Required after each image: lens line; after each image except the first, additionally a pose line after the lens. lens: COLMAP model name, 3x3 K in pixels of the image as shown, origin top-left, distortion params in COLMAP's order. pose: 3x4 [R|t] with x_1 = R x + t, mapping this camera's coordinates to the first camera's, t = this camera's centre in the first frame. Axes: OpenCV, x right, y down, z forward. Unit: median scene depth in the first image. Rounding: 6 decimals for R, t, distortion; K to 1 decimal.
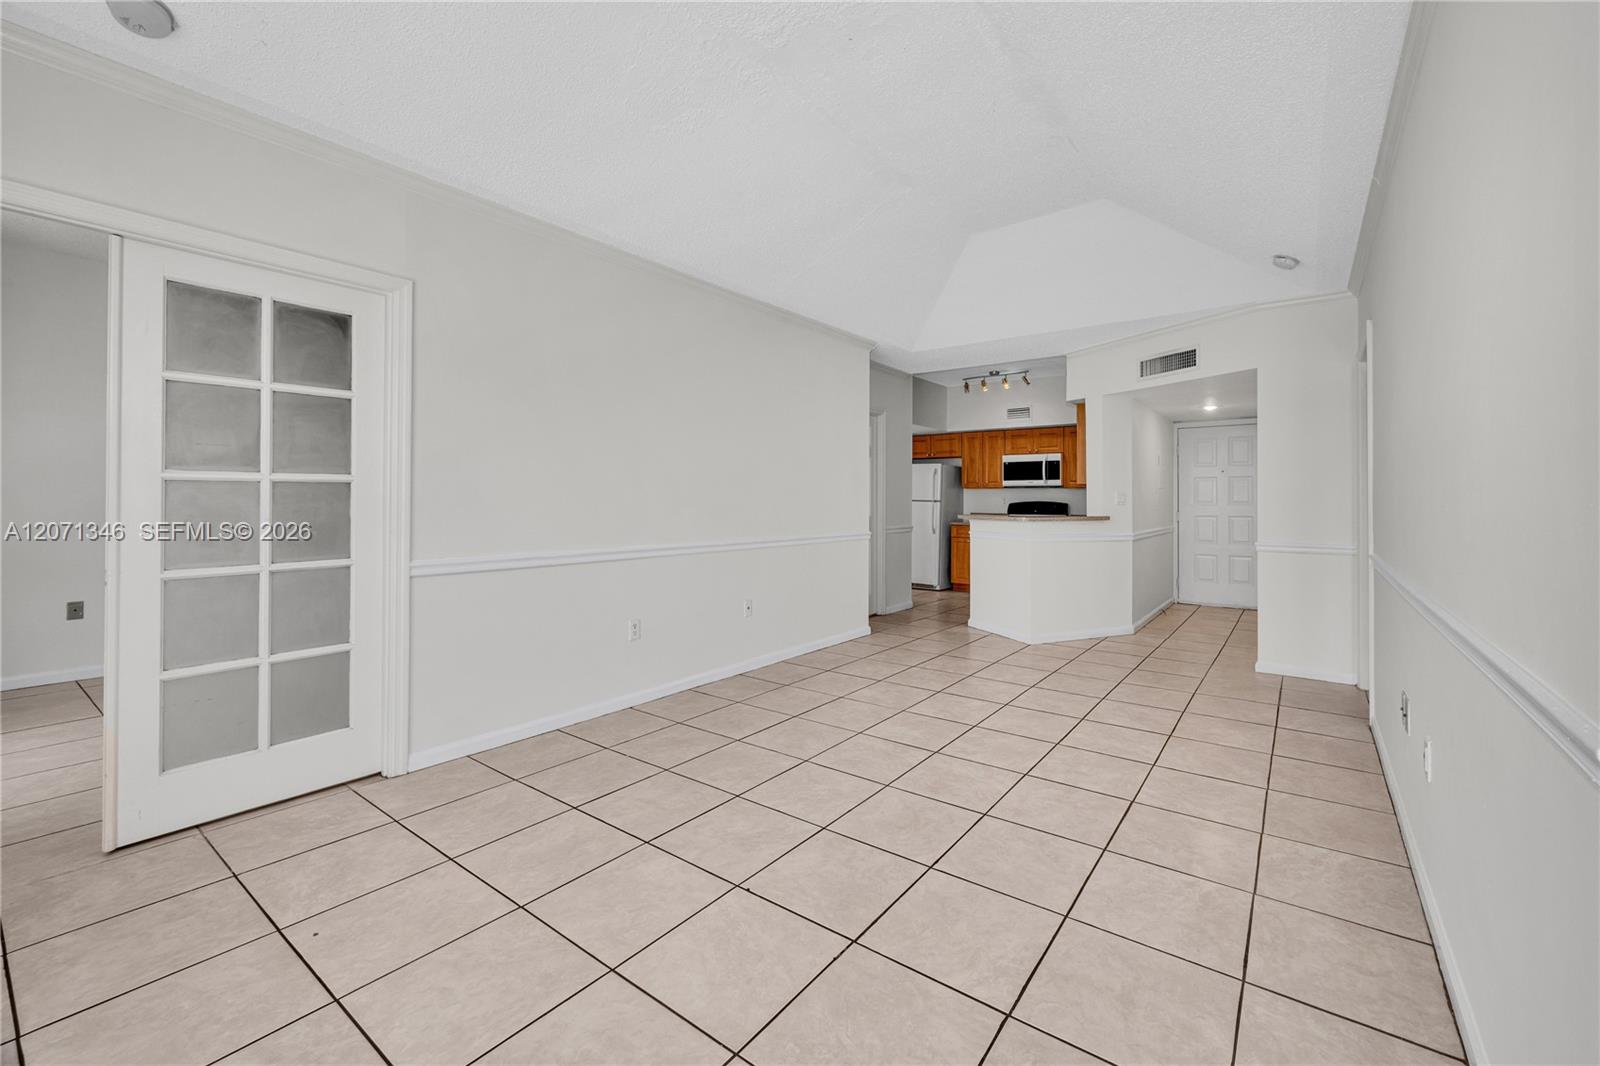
lens RADIAL K [[628.6, 0, 865.0], [0, 628.6, 501.3], [0, 0, 1]] dist [-0.001101, -0.000149]
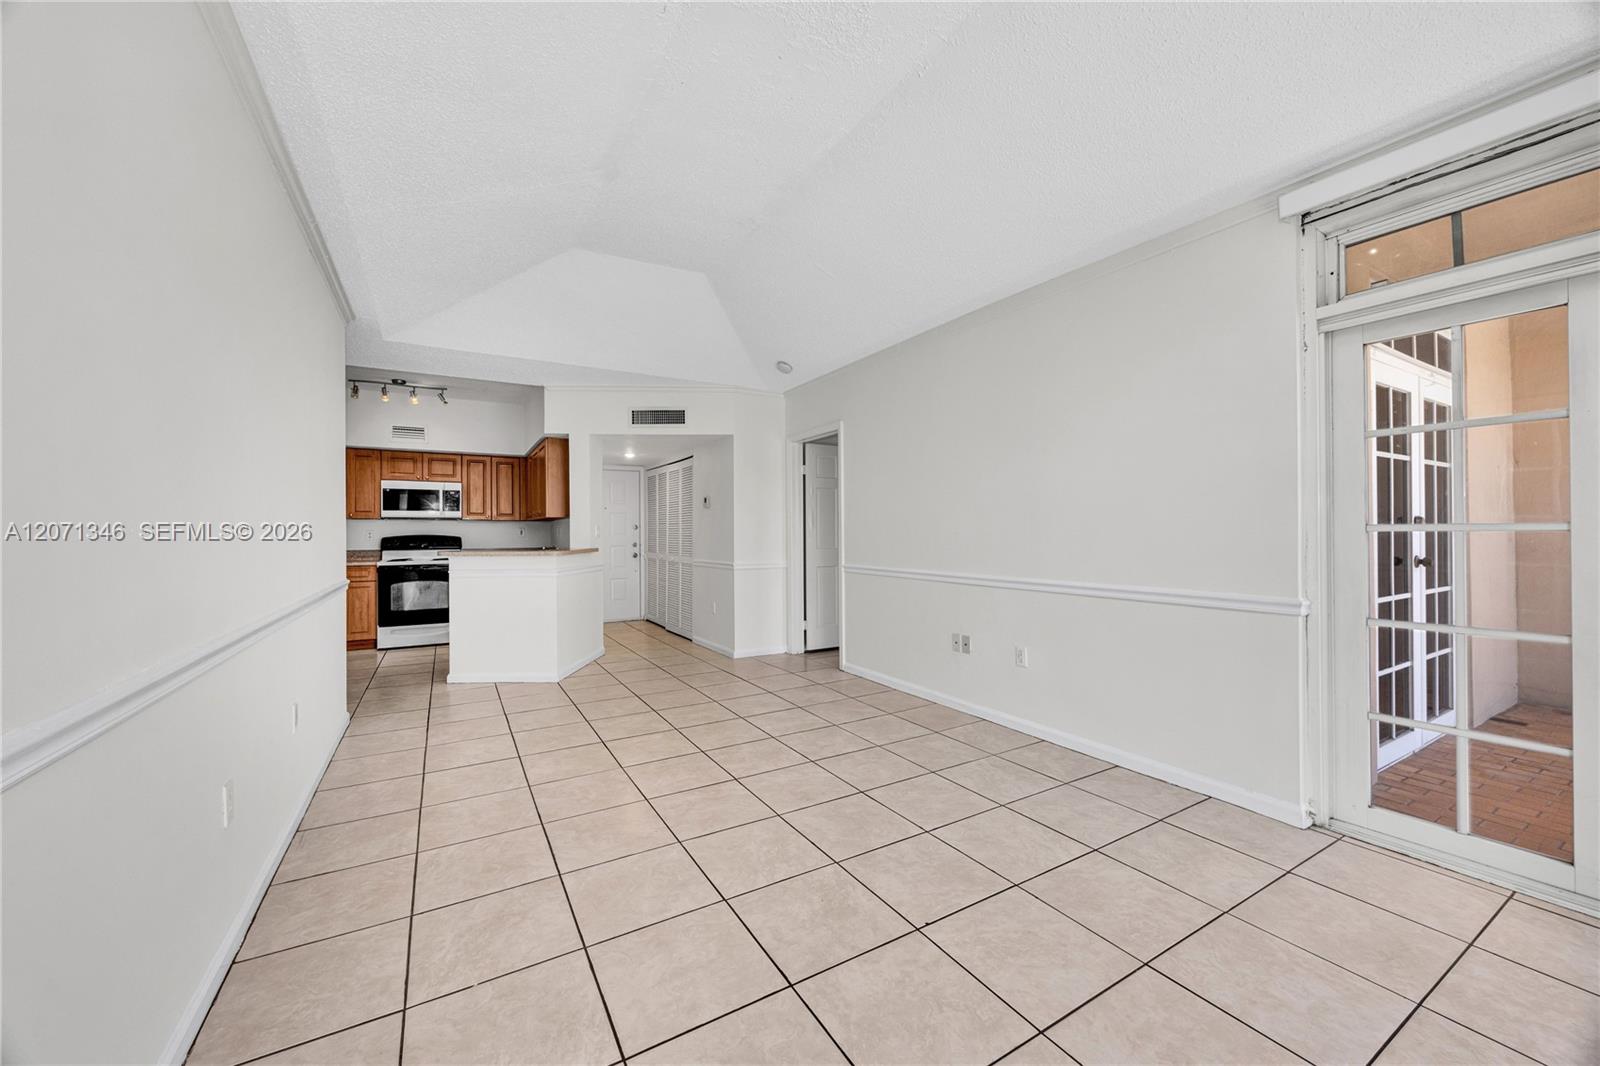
lens RADIAL K [[586.1, 0, 800.0], [0, 586.1, 533.0], [0, 0, 1]] dist [-0.001959, 0.000035]
pose [[0.445116, -0.006119, 0.895452, -0.241434], [0.007528, 0.999967, 0.003091, -0.001424], [-0.895441, 0.005365, 0.445147, 0.167066]]
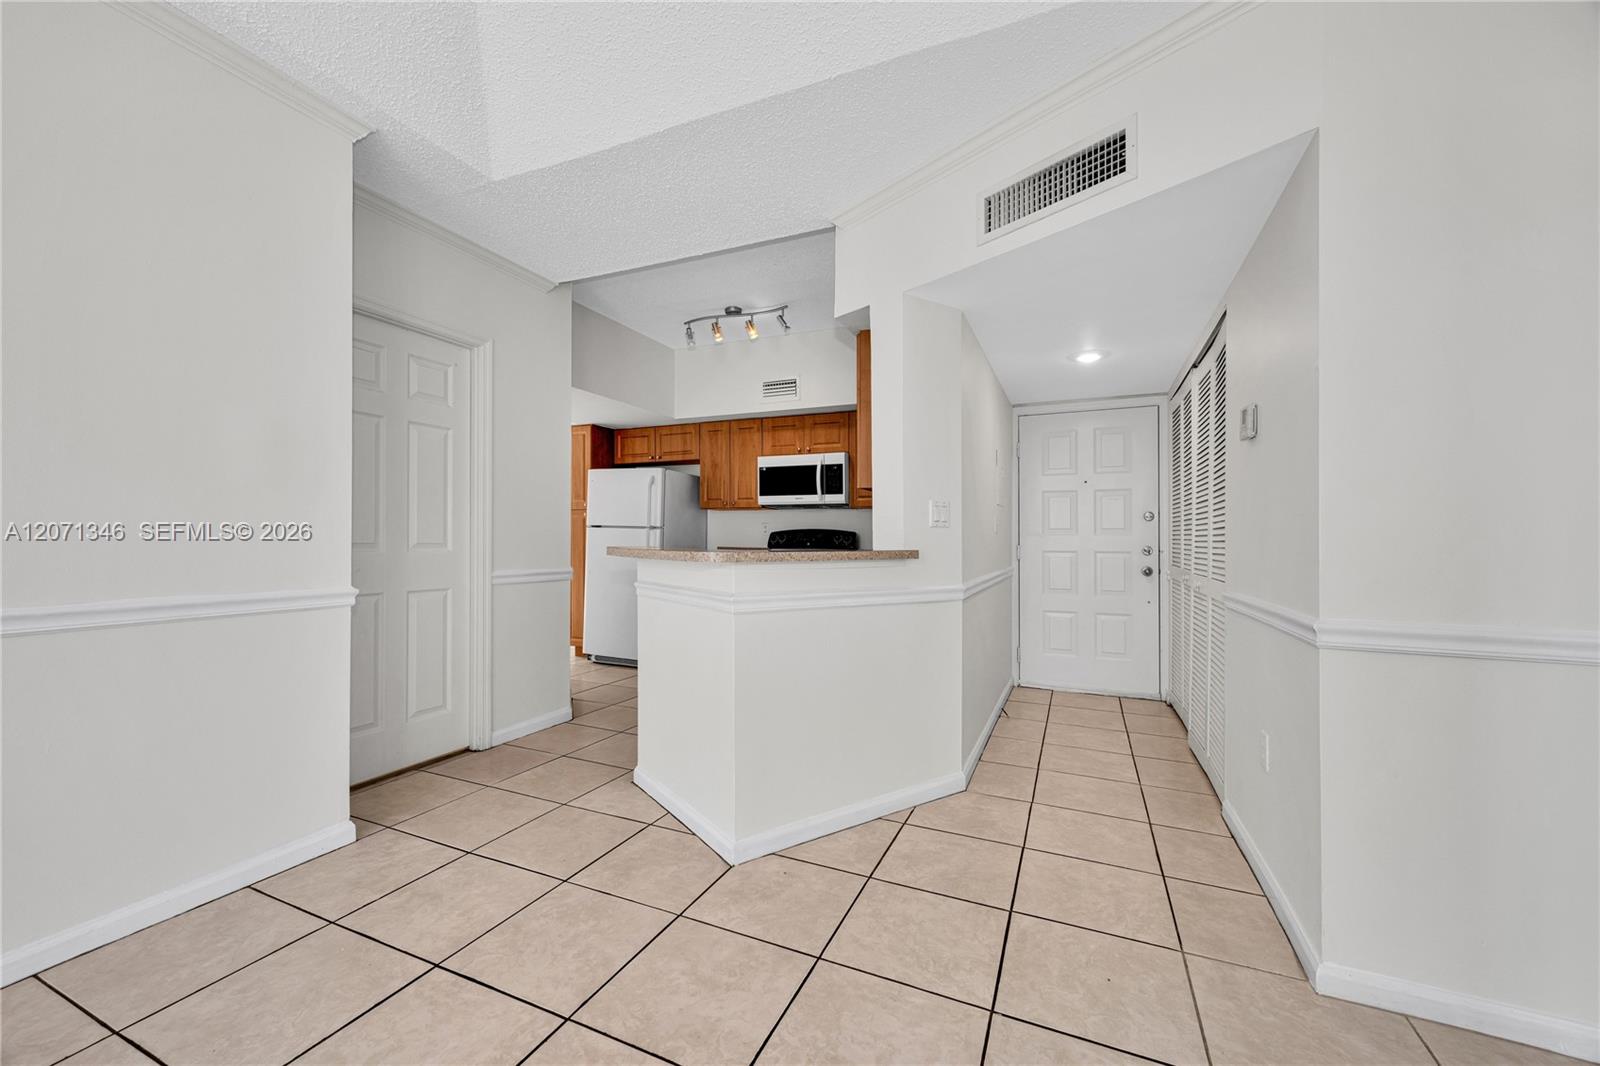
lens RADIAL K [[641.9, 0, 774.9], [0, 641.9, 533.0], [0, 0, 1]] dist [-0.001087, -0.000016]
pose [[0.988334, 0.004367, 0.152242, 0.144438], [-0.003116, 0.999959, -0.008455, 0.010520], [-0.152272, 0.007882, 0.988307, 0.373181]]
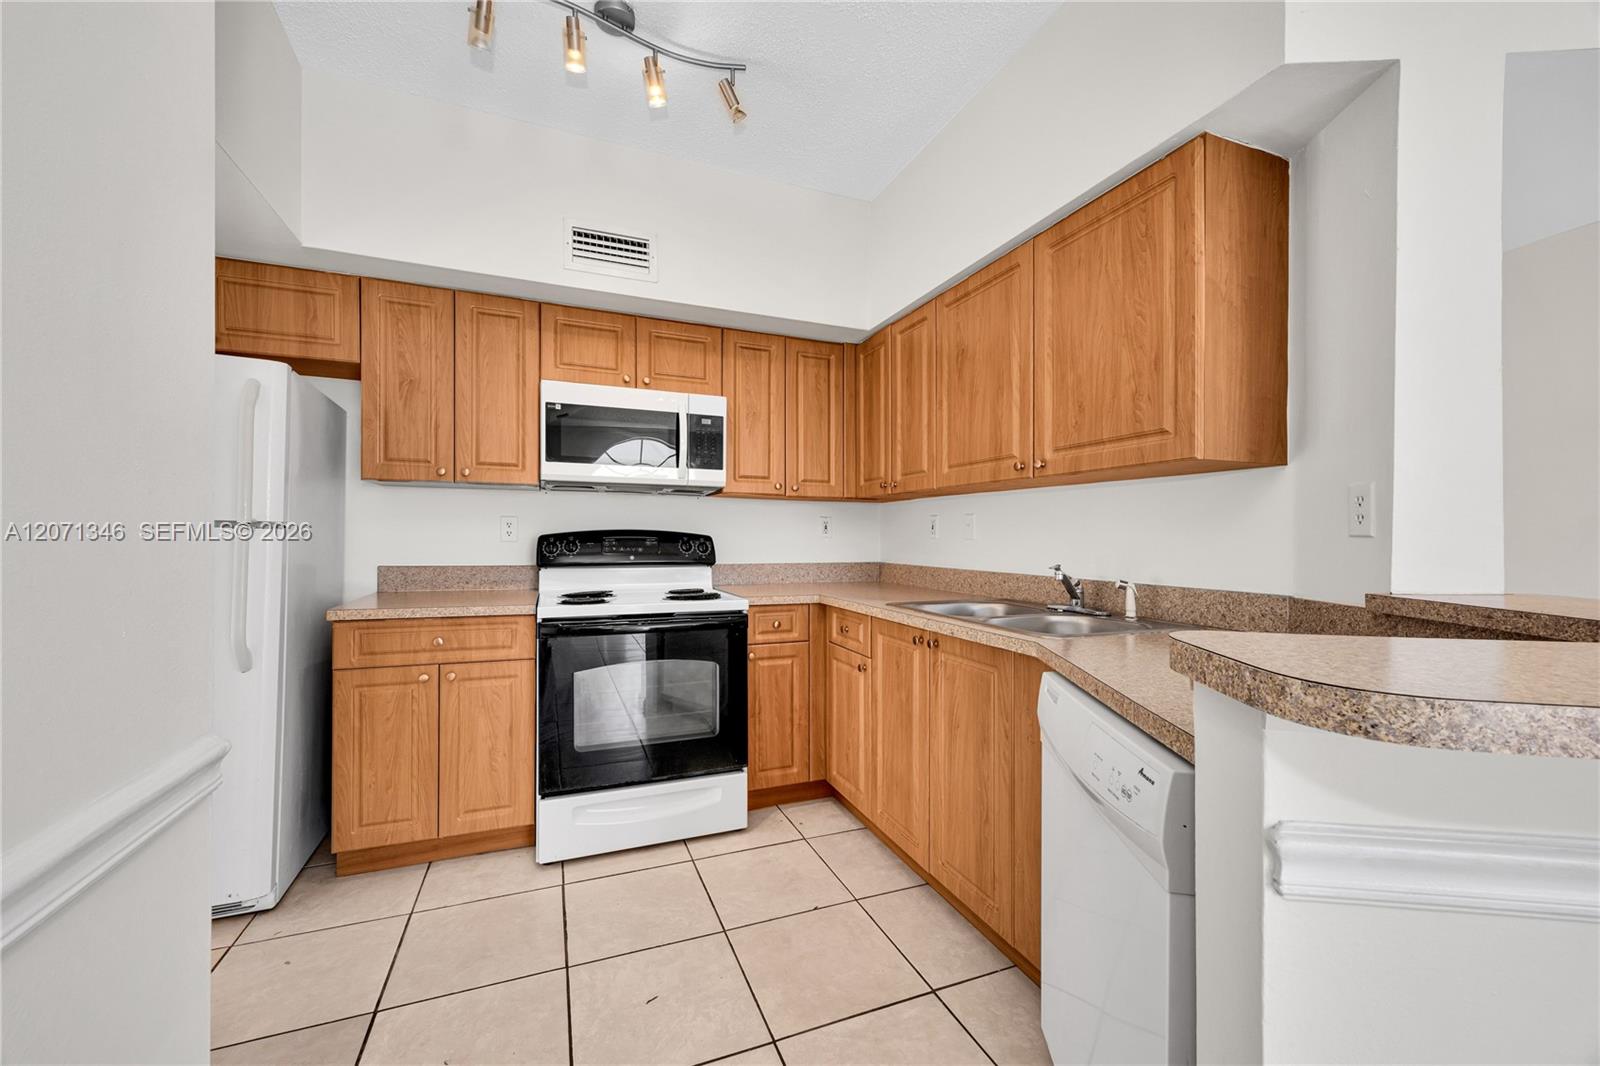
lens RADIAL K [[675.9, 0, 882.7], [0, 675.9, 530.0], [0, 0, 1]] dist [-0.000805, -0.000079]
pose [[0.553429, -0.000965, 0.832896, 0.038925], [-0.002905, 0.999991, 0.003089, -0.001186], [-0.832891, -0.004129, 0.553422, 0.716842]]
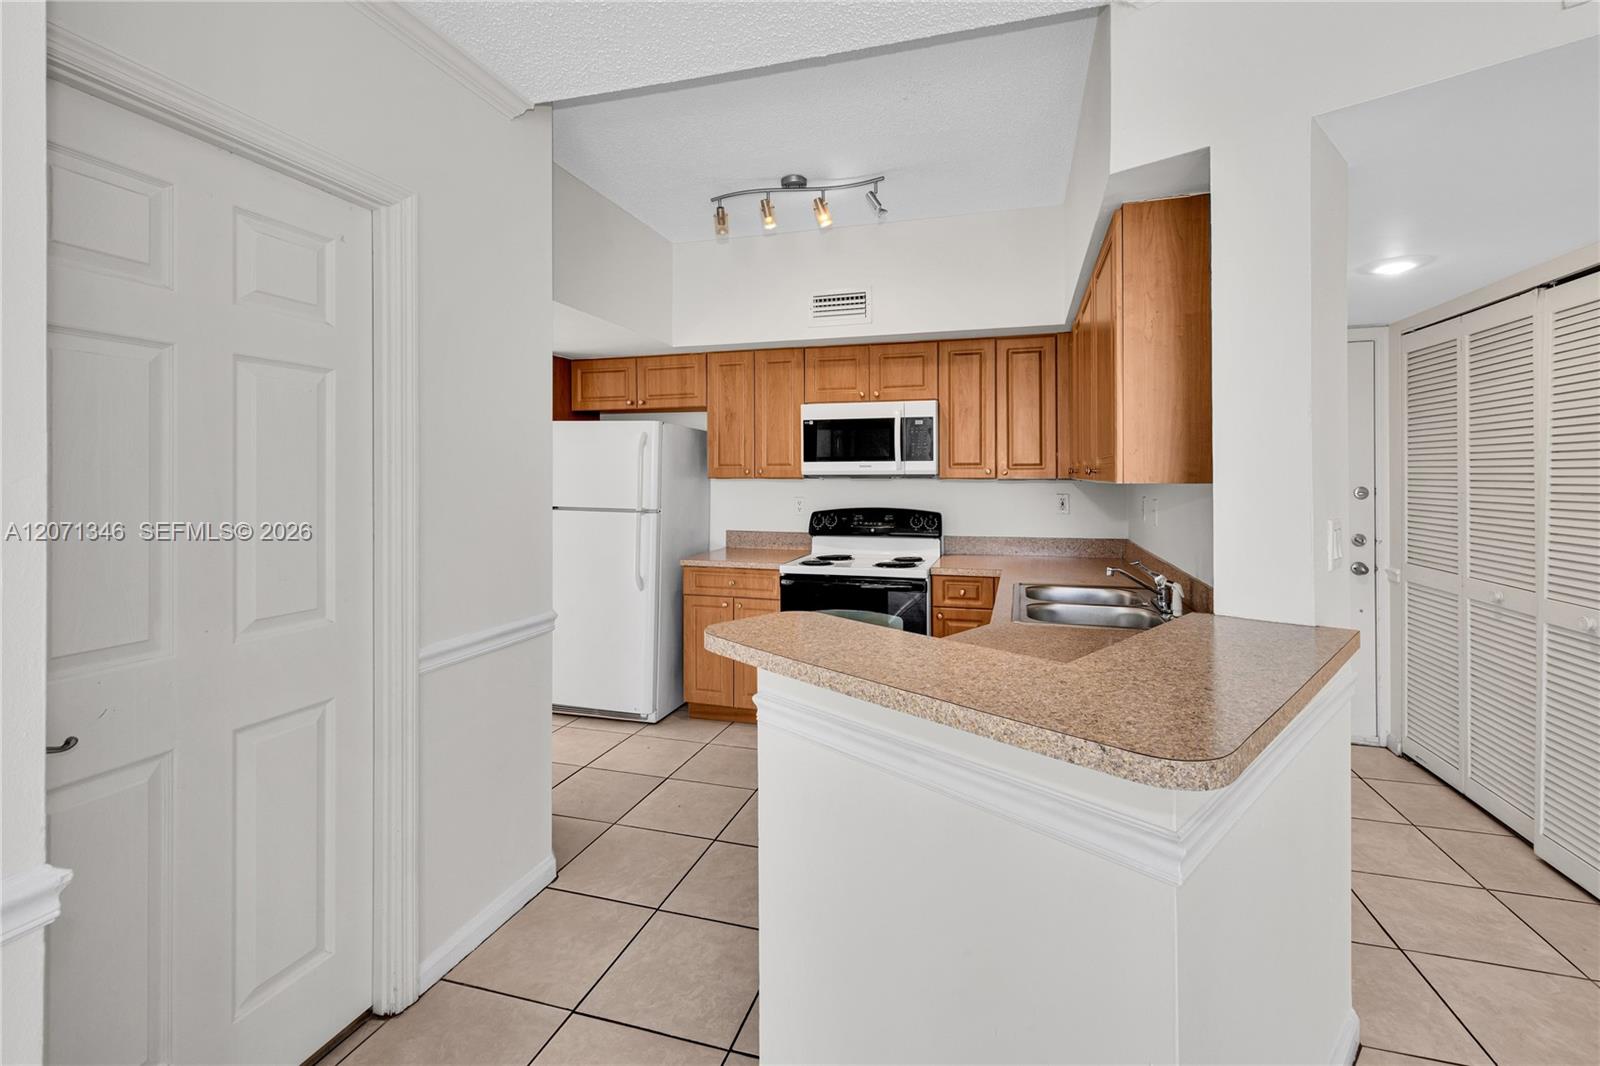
lens RADIAL K [[724.9, 0, 800.3], [0, 724.9, 469.1], [0, 0, 1]] dist [0.009980, -0.000037]
pose [[0.958146, -0.002866, 0.286265, 0.078289], [0.006044, 0.999930, -0.010216, -0.024276], [-0.286216, 0.011518, 0.958096, 0.546568]]
